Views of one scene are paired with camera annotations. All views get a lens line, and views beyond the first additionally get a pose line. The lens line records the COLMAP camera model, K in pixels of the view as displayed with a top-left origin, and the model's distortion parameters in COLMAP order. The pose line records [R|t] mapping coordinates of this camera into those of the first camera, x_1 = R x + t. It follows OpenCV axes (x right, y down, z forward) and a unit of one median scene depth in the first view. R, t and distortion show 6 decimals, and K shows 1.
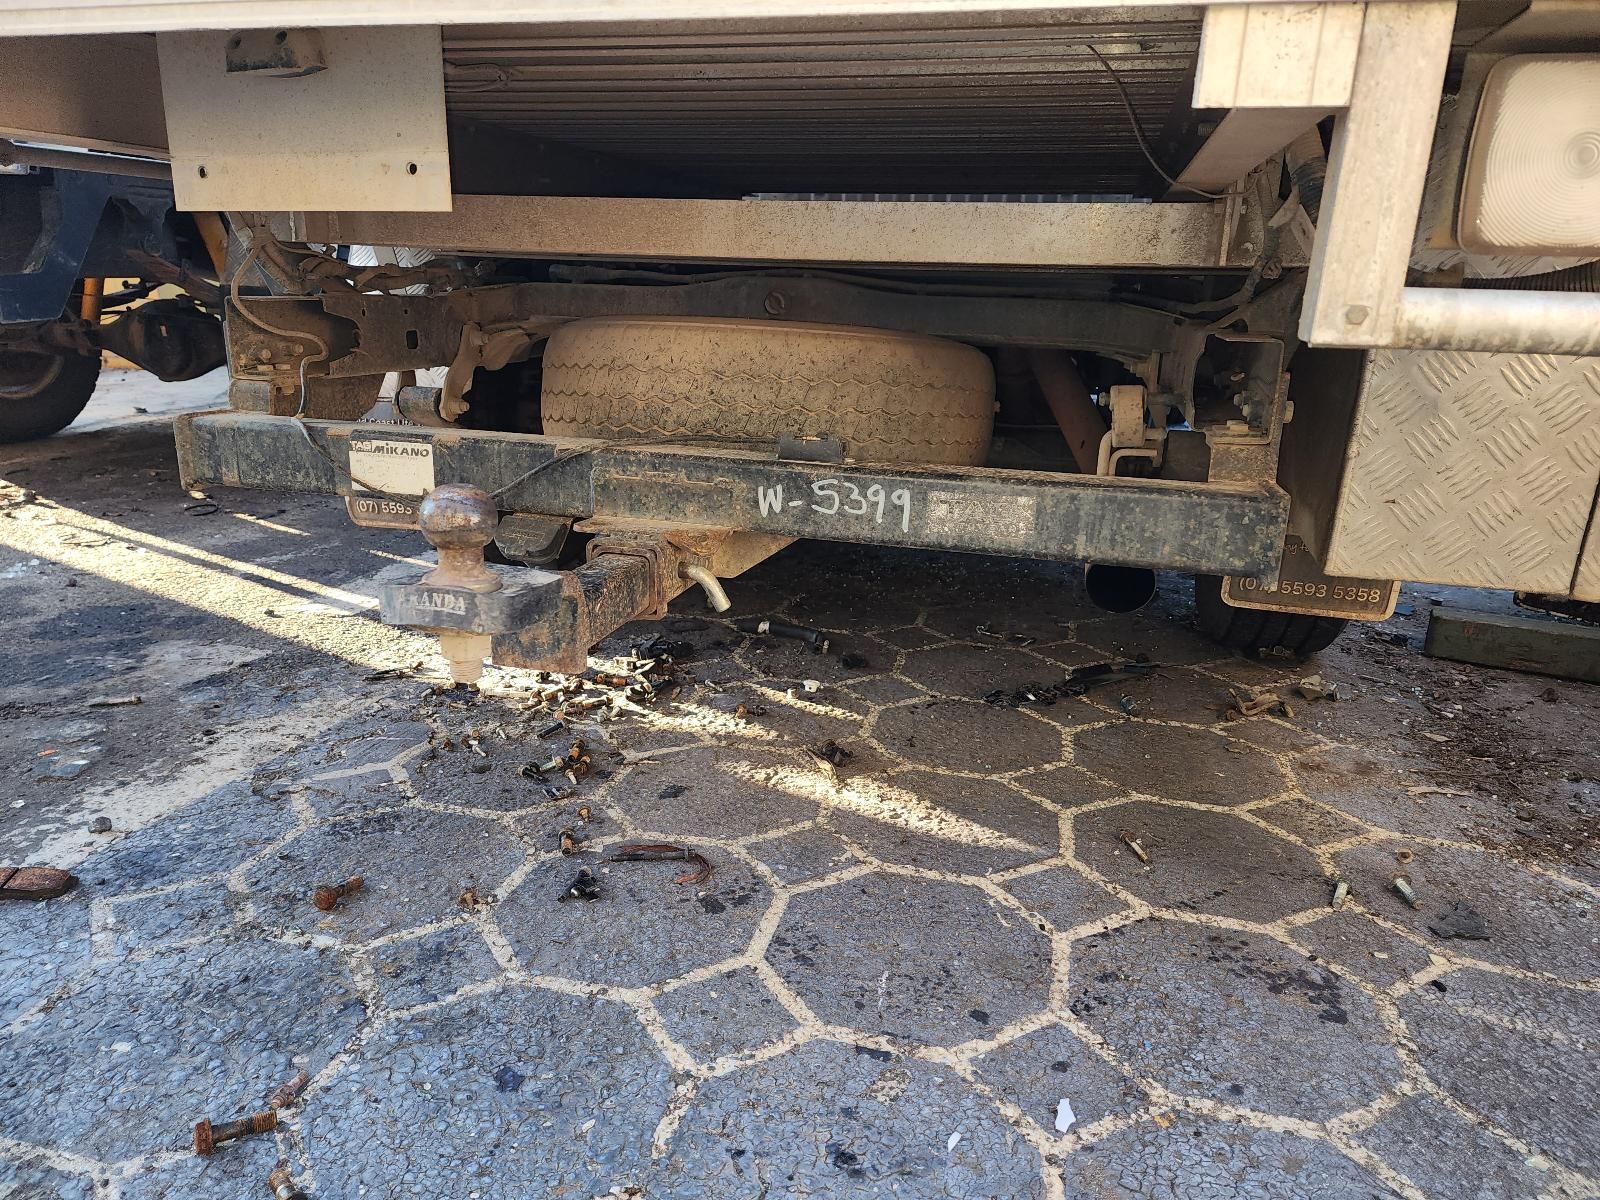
lens RADIAL K [[1032.5, 0, 800.0], [0, 1032.5, 600.0], [0, 0, 1]] dist [0.068377, -0.078739]
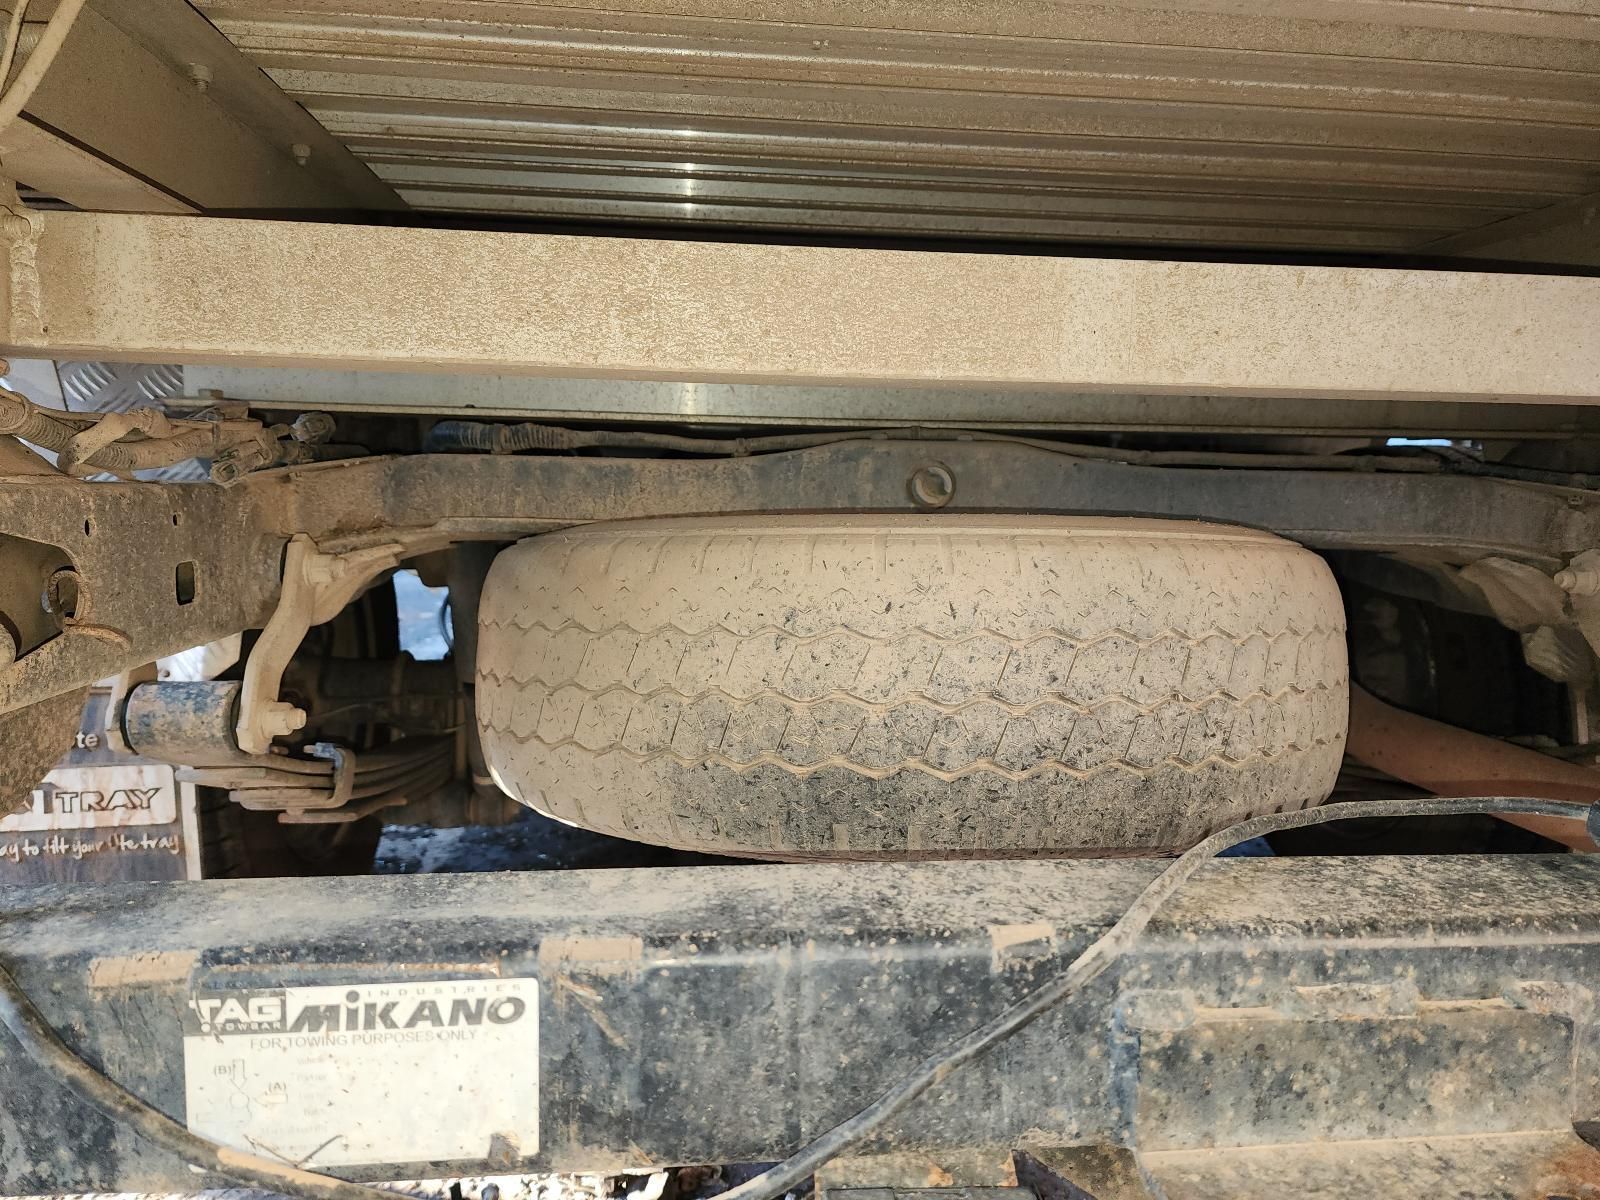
lens RADIAL K [[1032.5, 0, 800.0], [0, 1032.5, 600.0], [0, 0, 1]] dist [0.068377, -0.078739]
pose [[0.939183, -0.051416, 0.339545, -0.370711], [0.108599, 0.982456, -0.151615, -0.196066], [-0.325793, 0.179269, 0.928290, 0.681100]]
